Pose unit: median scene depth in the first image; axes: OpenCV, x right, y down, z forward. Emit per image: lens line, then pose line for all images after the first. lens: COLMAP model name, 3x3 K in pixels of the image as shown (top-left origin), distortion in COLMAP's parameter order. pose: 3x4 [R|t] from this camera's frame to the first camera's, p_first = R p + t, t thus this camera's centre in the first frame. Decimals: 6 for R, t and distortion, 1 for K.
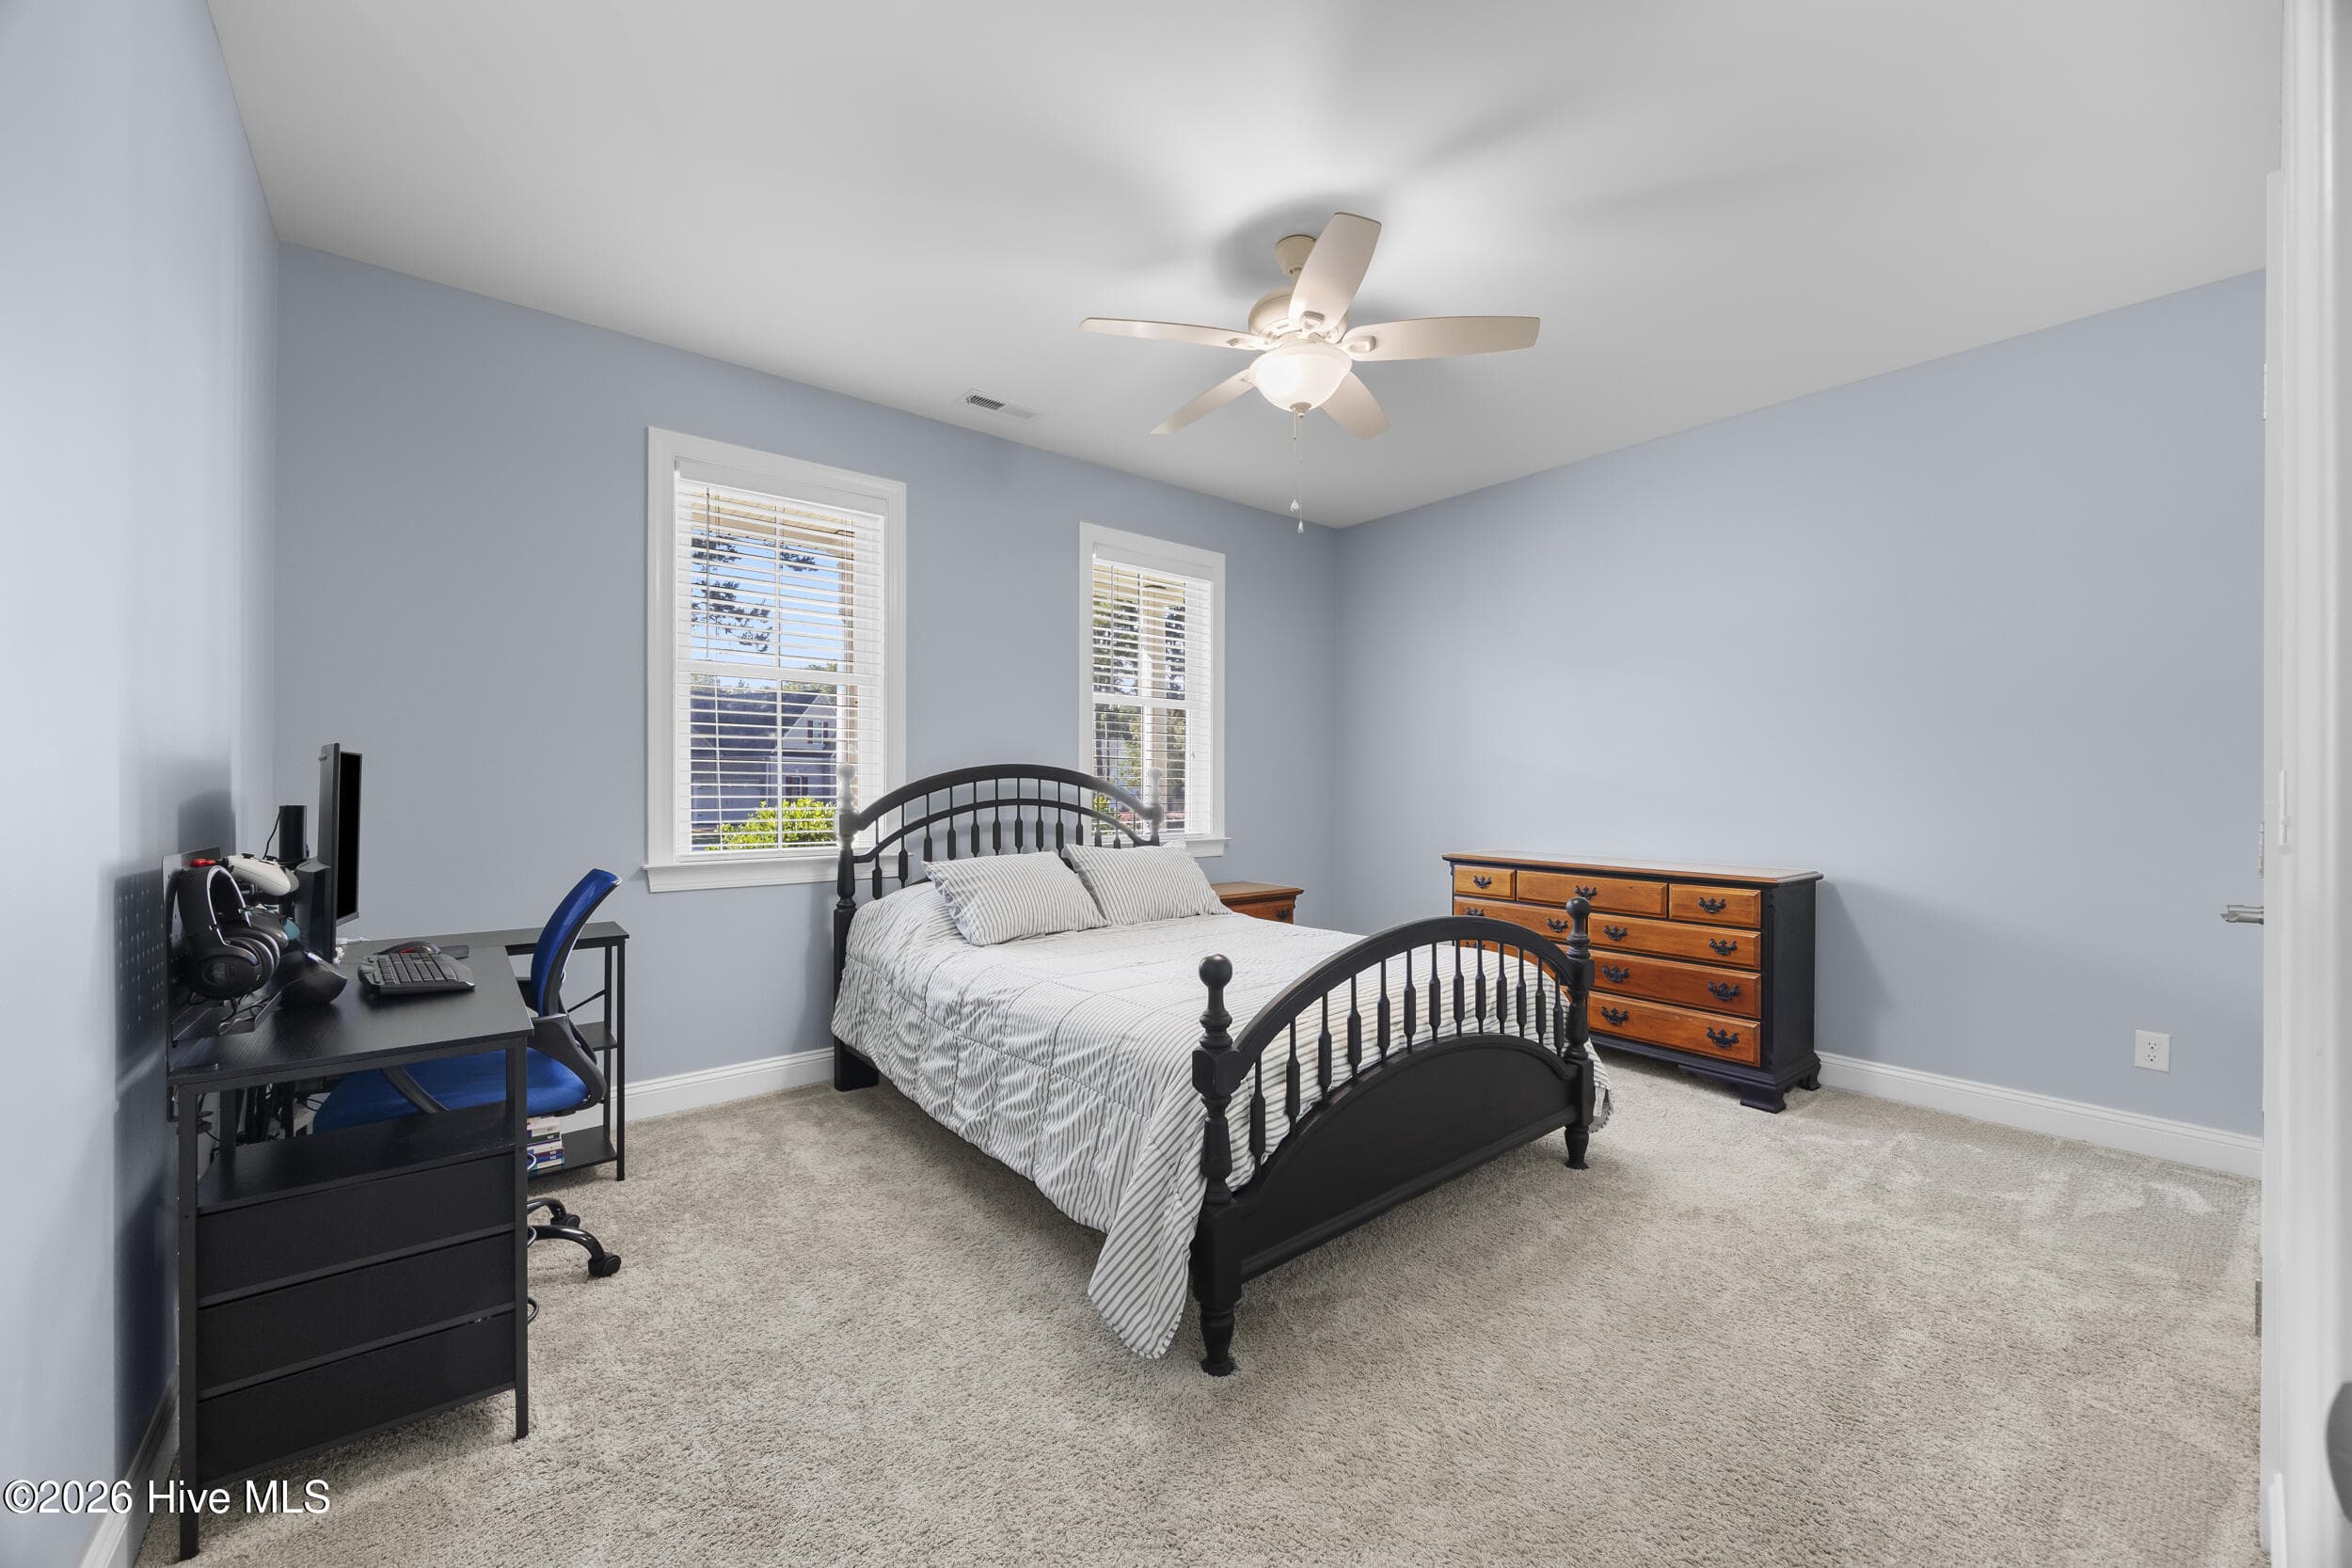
lens RADIAL K [[894.6, 0, 1171.2], [0, 894.6, 787.9], [0, 0, 1]] dist [-0.003769, -0.000251]
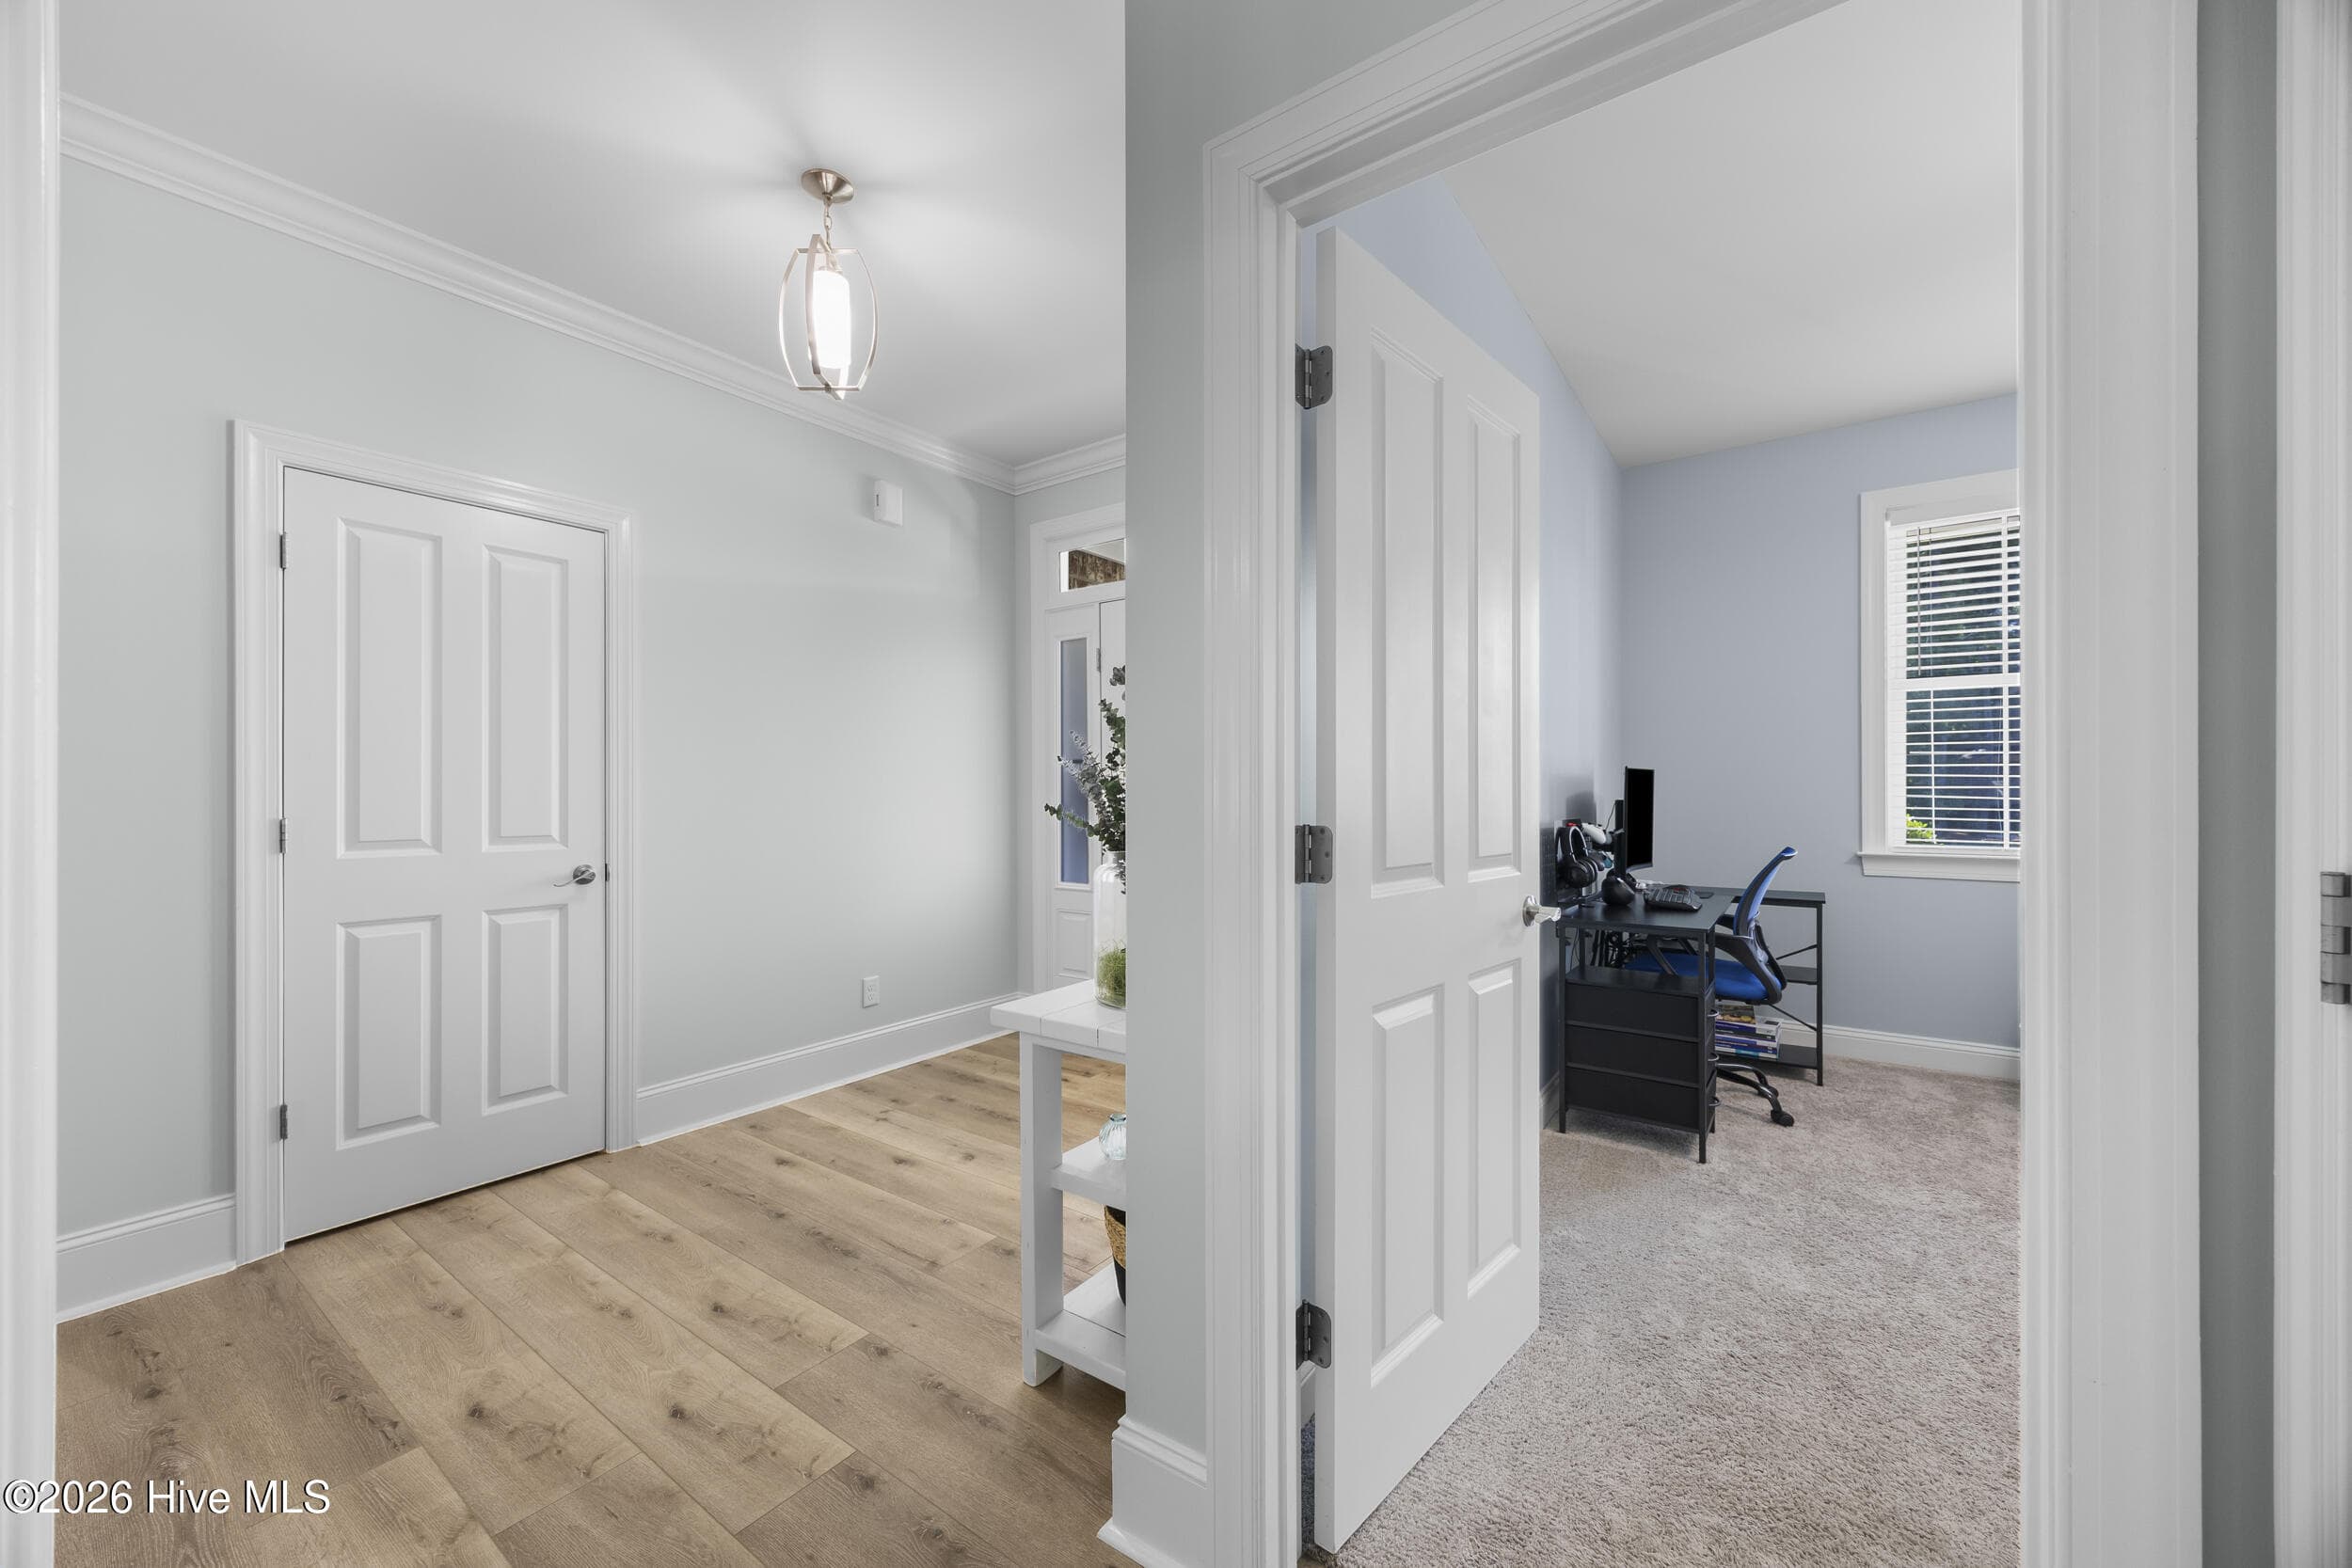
lens RADIAL K [[894.6, 0, 1171.8], [0, 894.6, 788.8], [0, 0, 1]] dist [-0.003769, -0.000251]
pose [[0.259590, -0.004352, -0.965709, 0.507092], [0.002350, 0.999990, -0.003874, 0.002668], [0.965716, -0.001264, 0.259598, -0.331520]]
